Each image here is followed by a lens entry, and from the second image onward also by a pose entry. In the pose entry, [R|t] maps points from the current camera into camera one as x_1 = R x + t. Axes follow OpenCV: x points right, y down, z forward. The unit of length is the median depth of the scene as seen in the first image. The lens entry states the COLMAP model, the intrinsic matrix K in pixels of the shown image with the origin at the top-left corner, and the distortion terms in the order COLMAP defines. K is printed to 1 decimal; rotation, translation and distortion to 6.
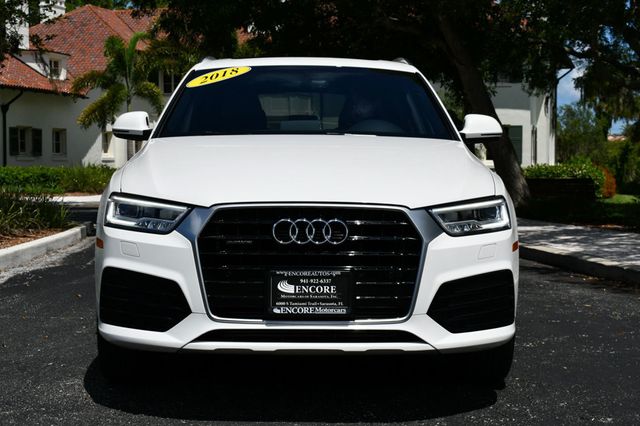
lens RADIAL K [[1186.6, 0, 322.2], [0, 1186.6, 209.7], [0, 0, 1]] dist [-0.029782, 0.000000]
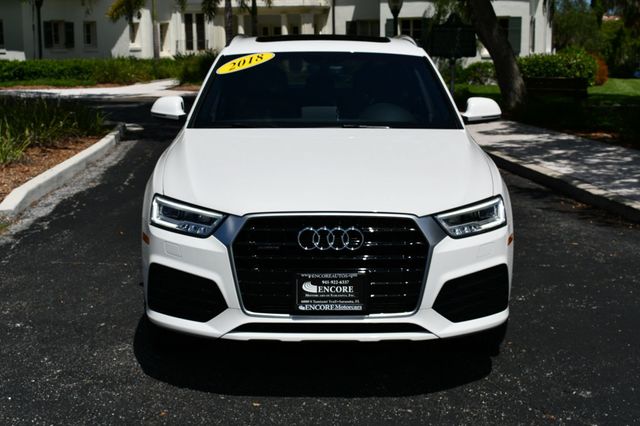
lens RADIAL K [[1104.2, 0, 316.6], [0, 1104.2, 211.4], [0, 0, 1]] dist [-0.029699, 0.000000]
pose [[0.999892, -0.001730, -0.014608, -0.007248], [0.003672, 0.990971, 0.134028, -0.136929], [0.014245, -0.134067, 0.990870, -0.047420]]
